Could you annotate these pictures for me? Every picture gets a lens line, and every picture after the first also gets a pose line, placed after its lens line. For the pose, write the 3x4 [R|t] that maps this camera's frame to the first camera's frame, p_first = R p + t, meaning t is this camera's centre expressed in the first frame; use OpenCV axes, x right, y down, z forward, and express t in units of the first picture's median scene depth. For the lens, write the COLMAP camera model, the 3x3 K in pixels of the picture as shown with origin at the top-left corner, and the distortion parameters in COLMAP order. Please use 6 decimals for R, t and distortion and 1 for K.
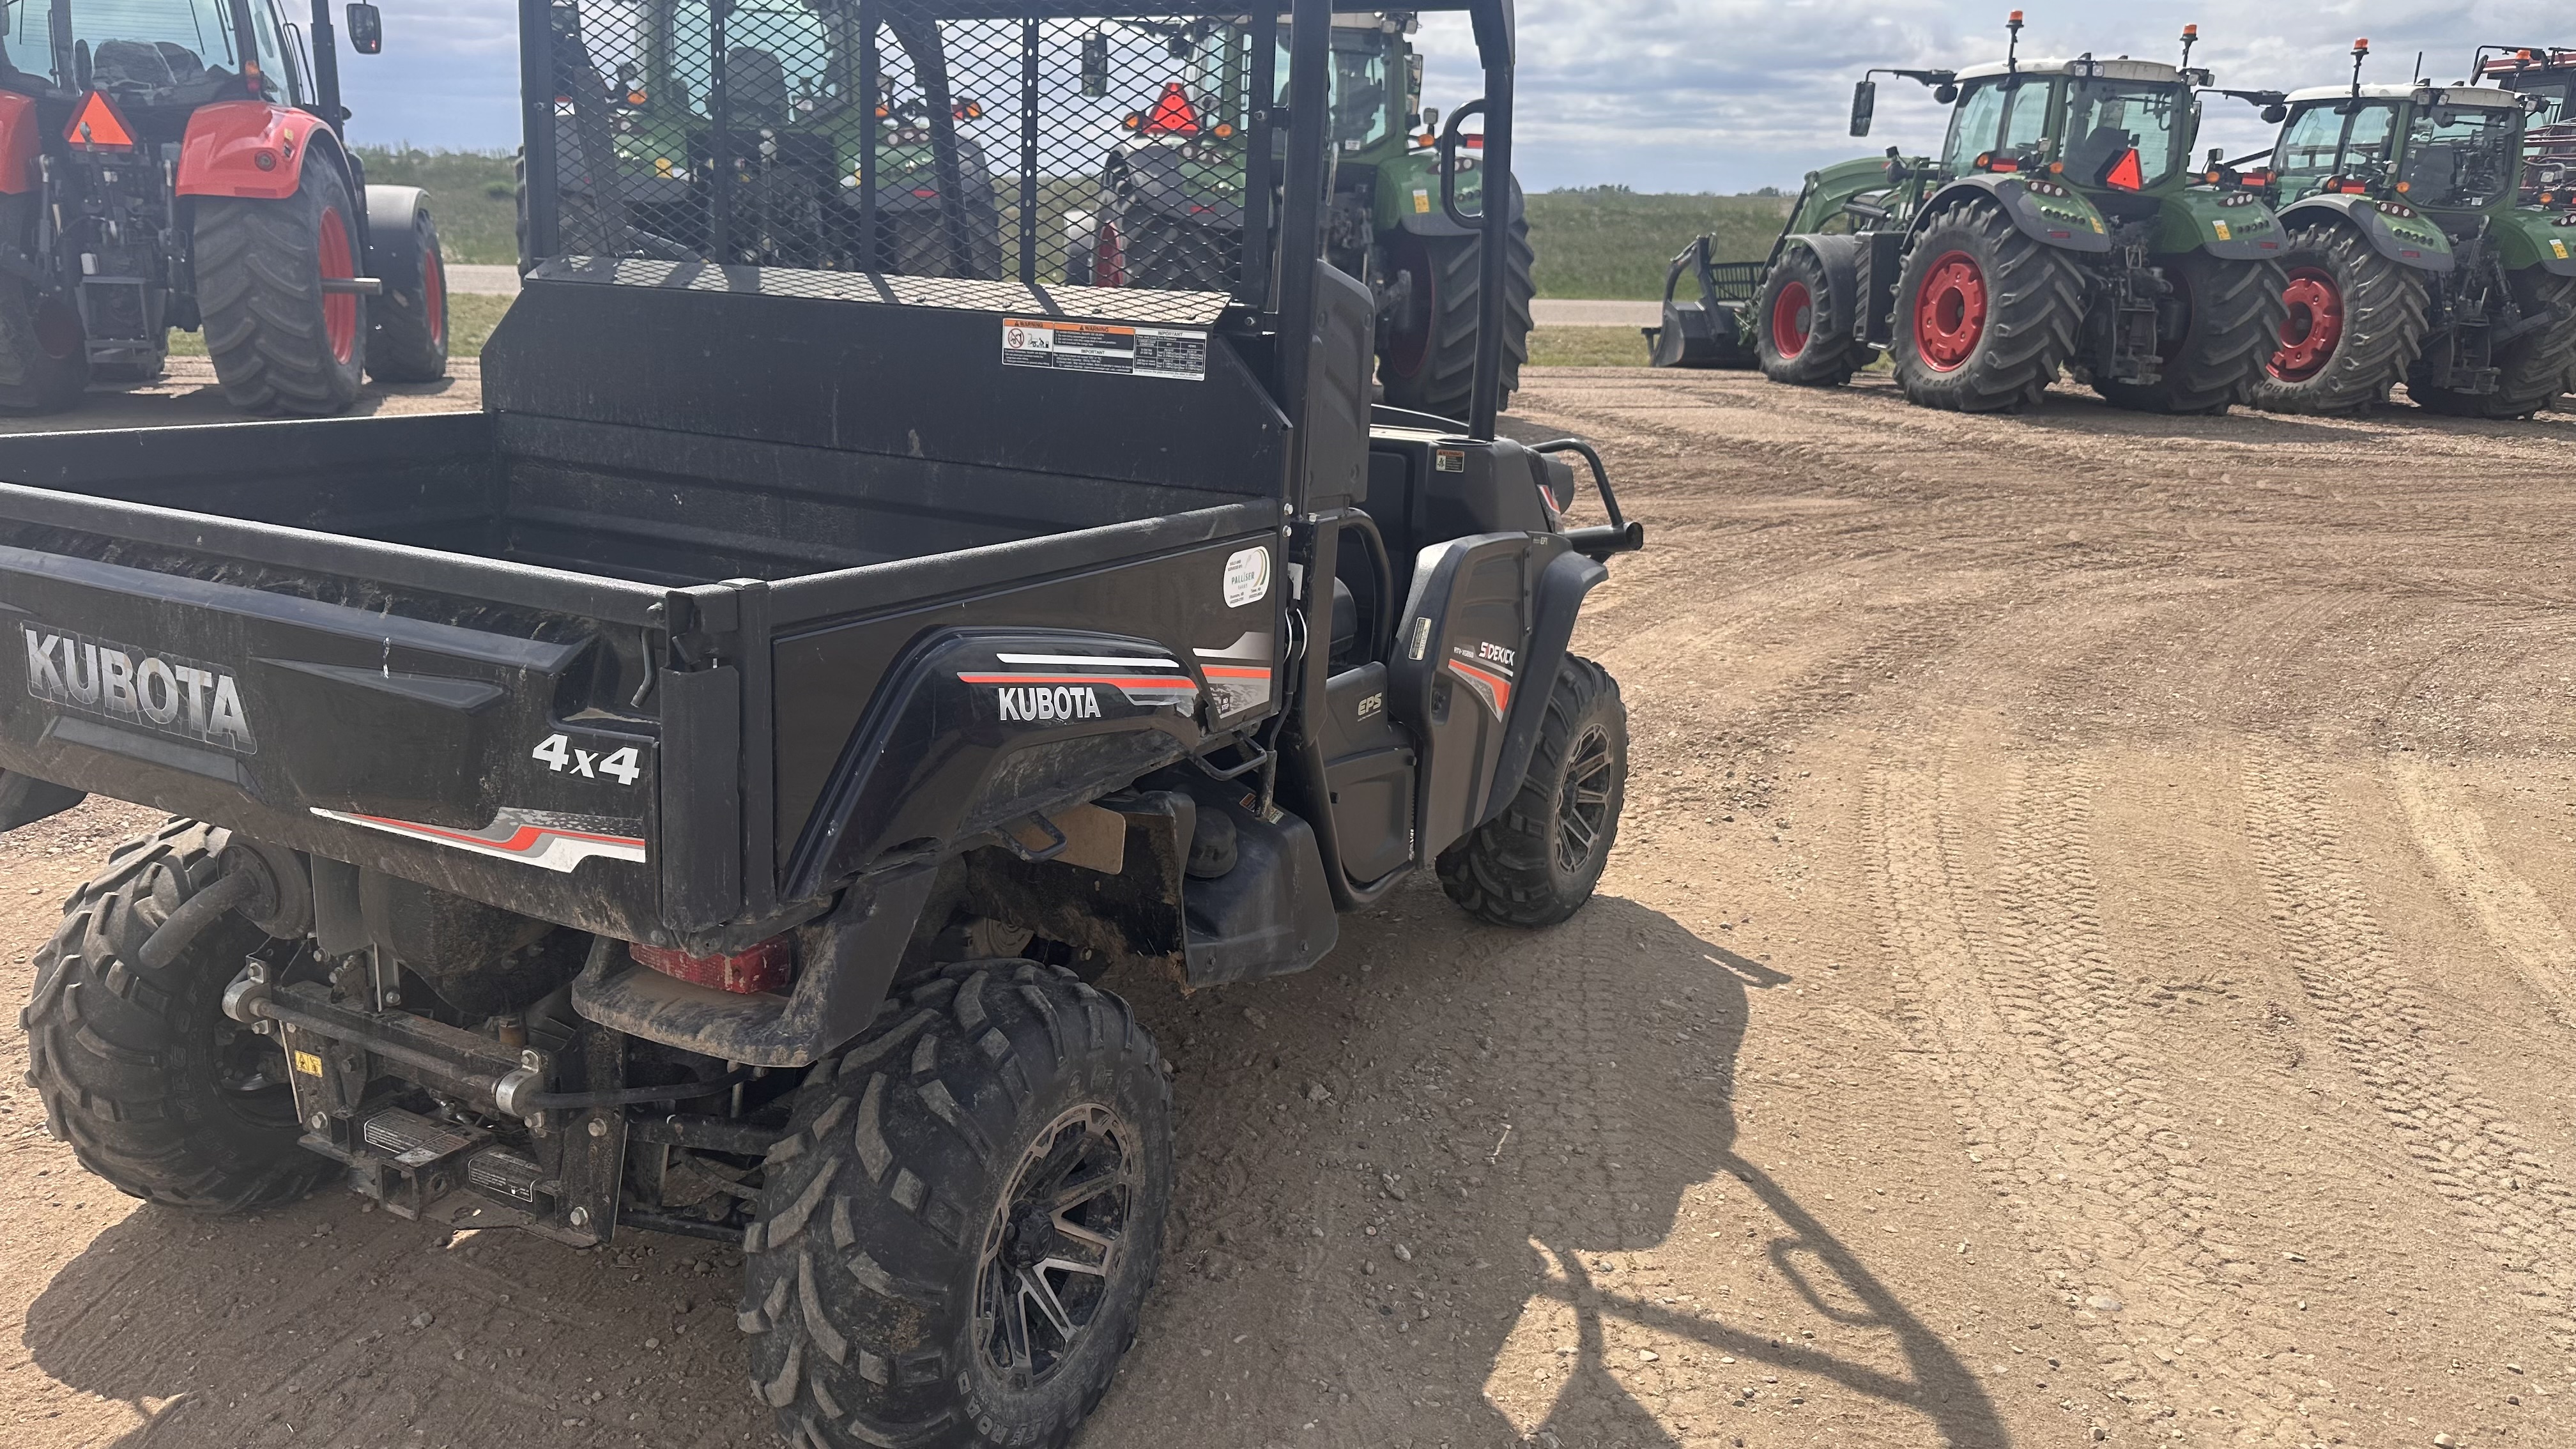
lens RADIAL K [[1819.9, 0, 1276.8], [0, 1819.9, 704.1], [0, 0, 1]] dist [0.078426, -0.109712]
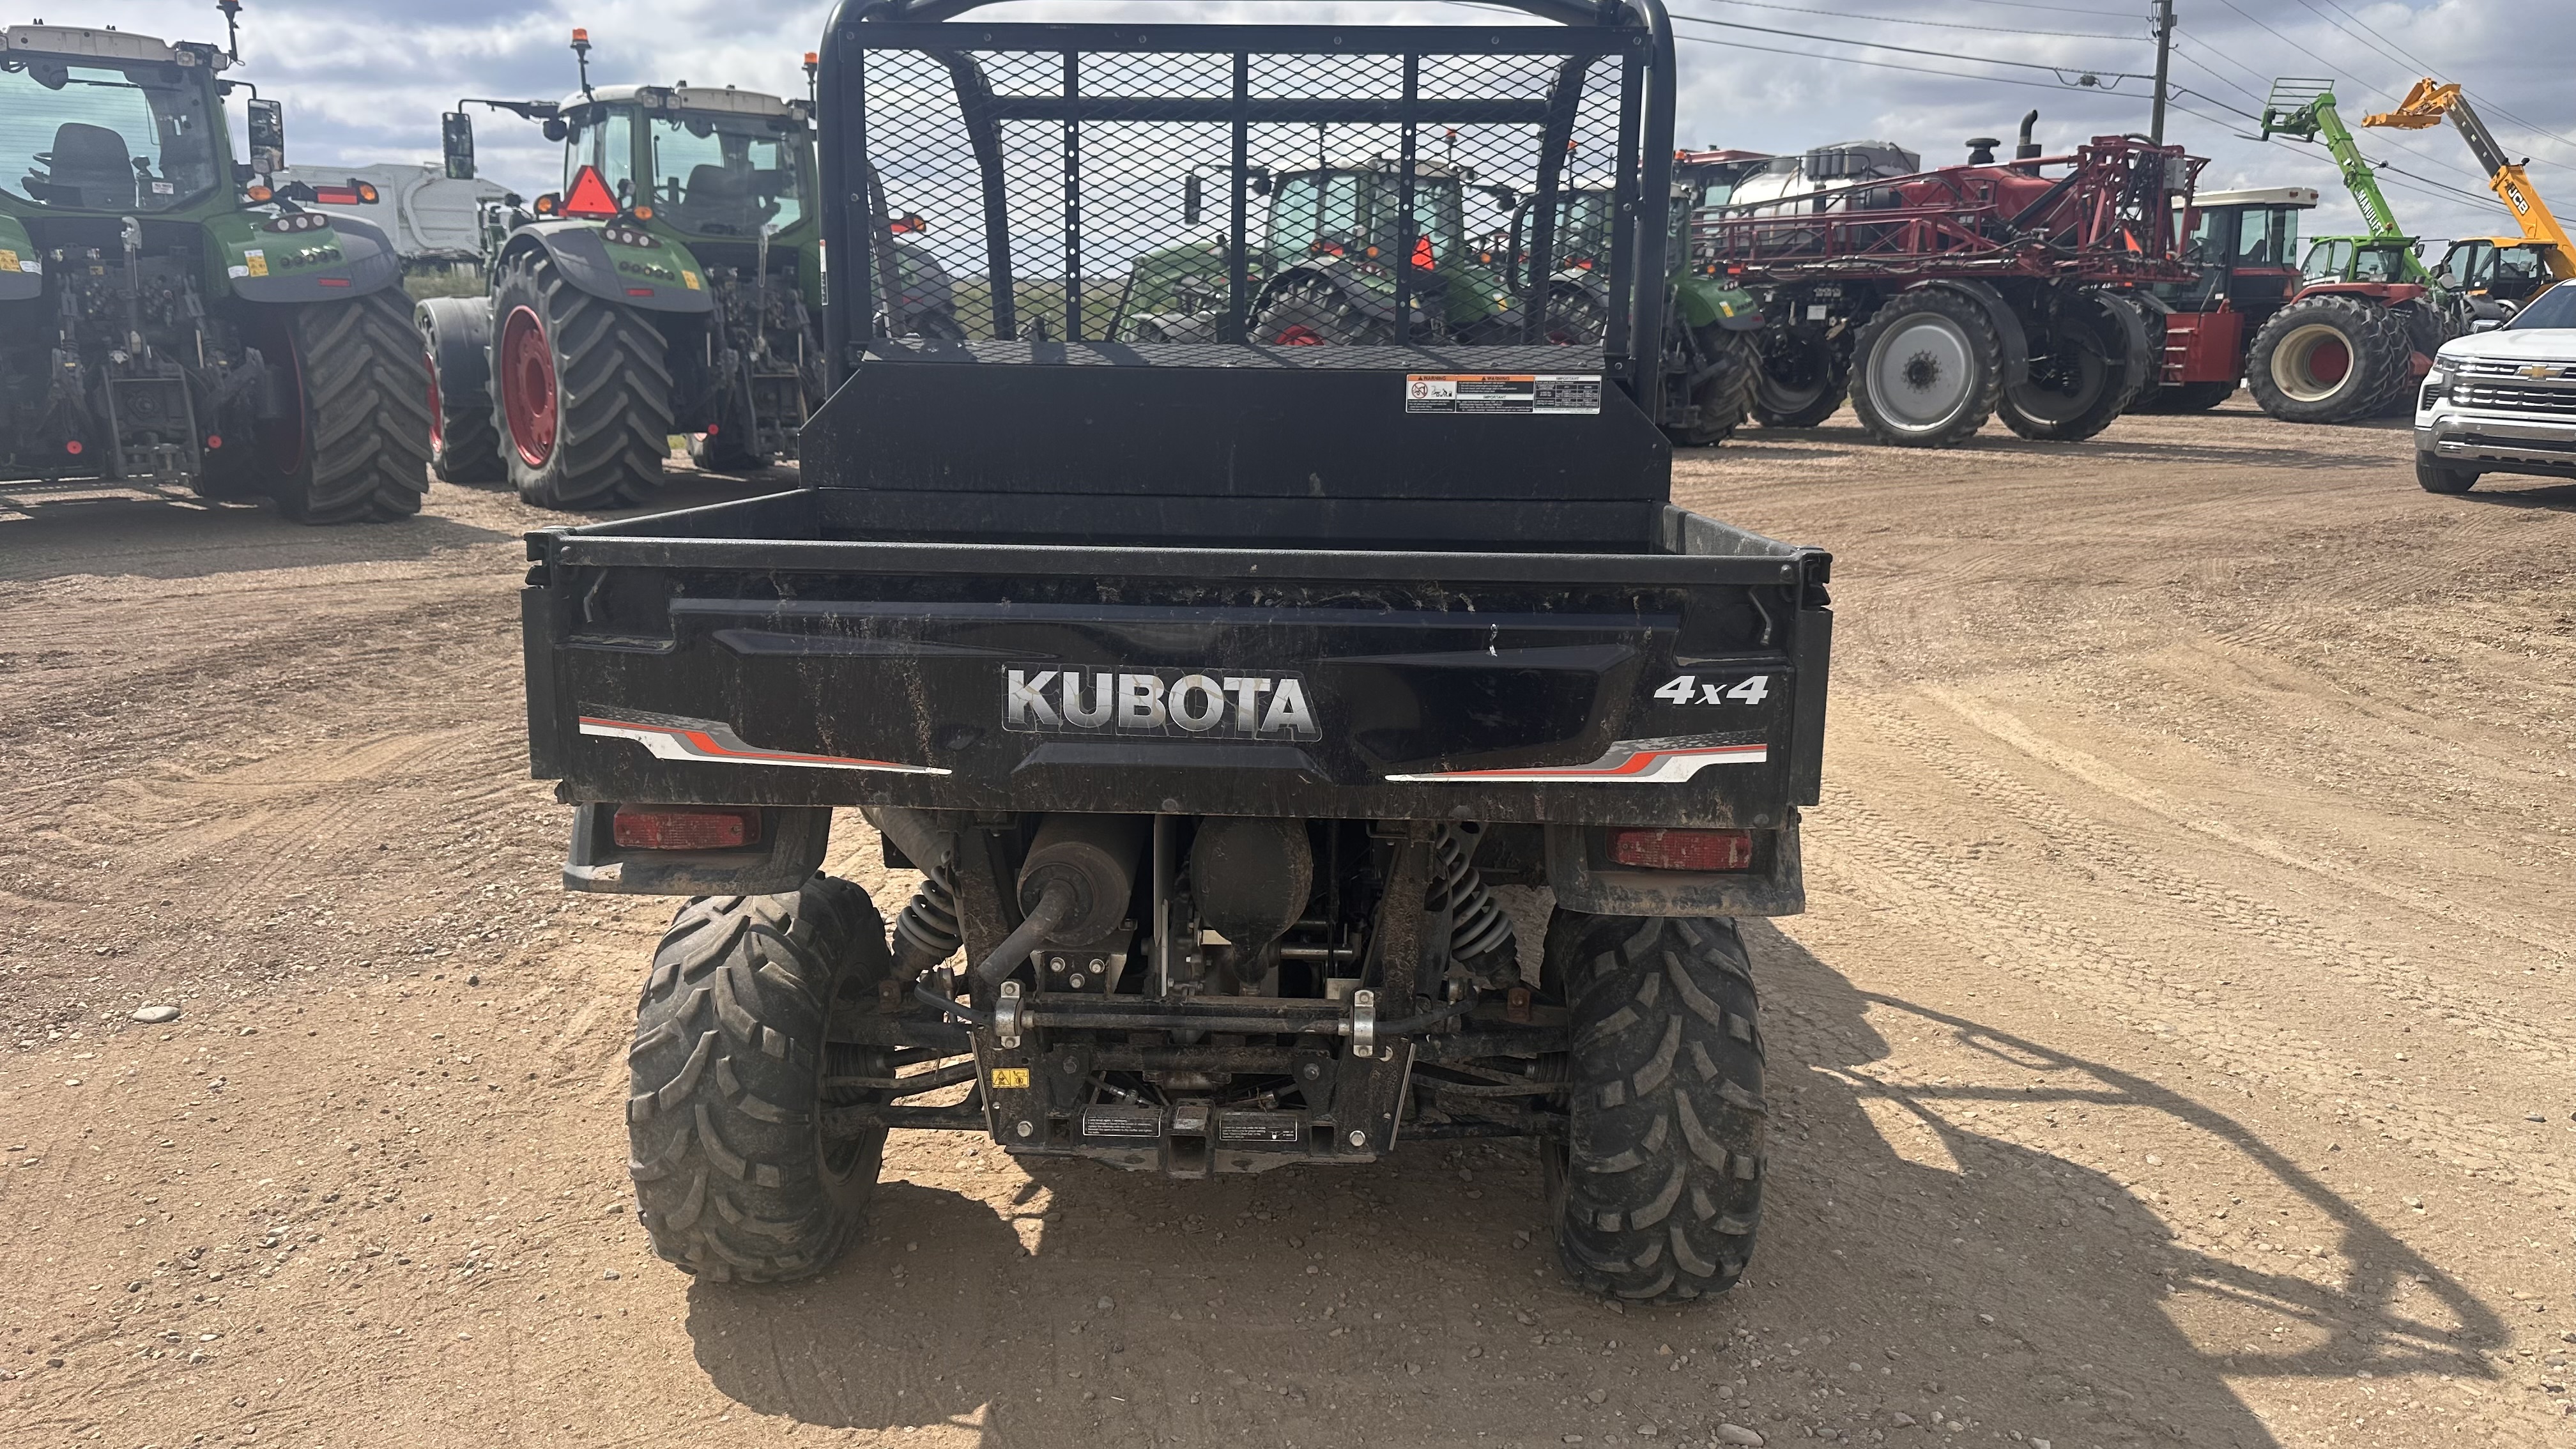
lens RADIAL K [[1819.9, 0, 1276.8], [0, 1819.9, 704.1], [0, 0, 1]] dist [0.078426, -0.109712]
pose [[0.909571, -0.108295, 0.401189, -0.741183], [0.125152, 0.992009, -0.015967, 0.013177], [-0.396254, 0.064733, 0.915856, -0.053153]]
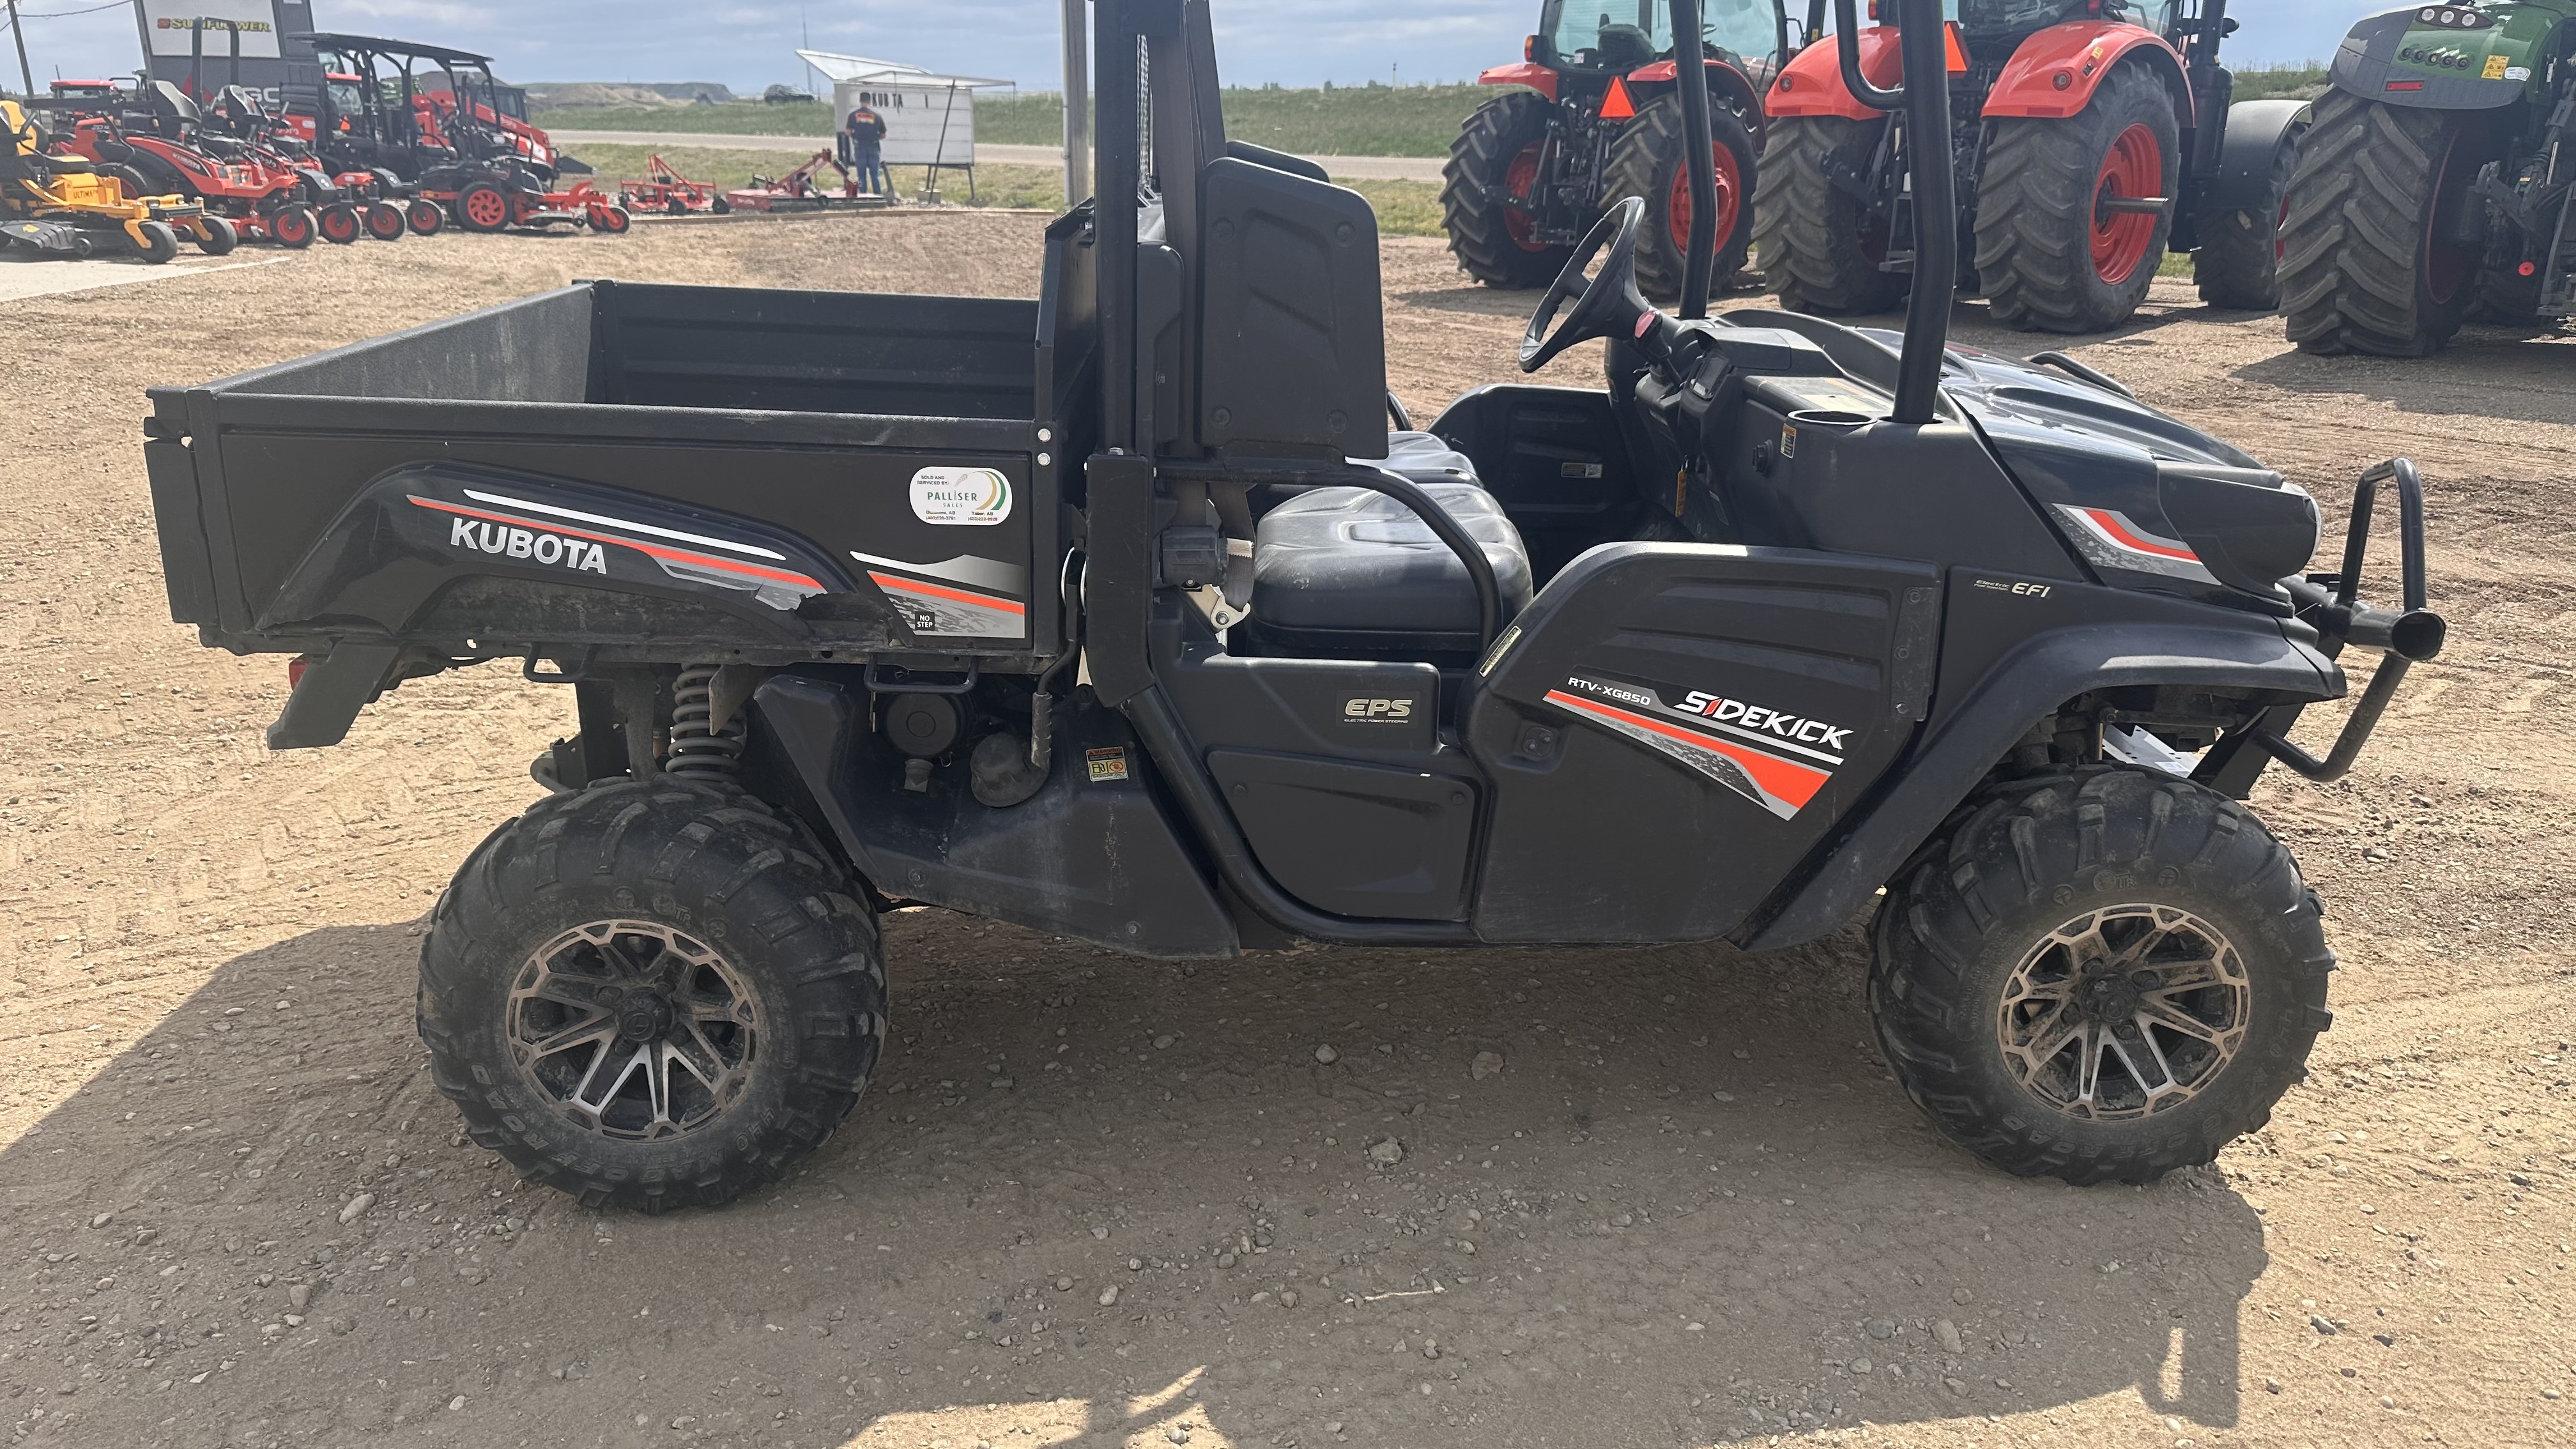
lens RADIAL K [[1850.9, 0, 1286.6], [0, 1850.9, 683.2], [0, 0, 1]] dist [0.004443, -0.003586]
pose [[0.472917, 0.233462, -0.849615, 0.841029], [-0.210033, 0.966332, 0.148625, -0.143780], [0.855708, 0.108160, 0.506029, 0.623995]]
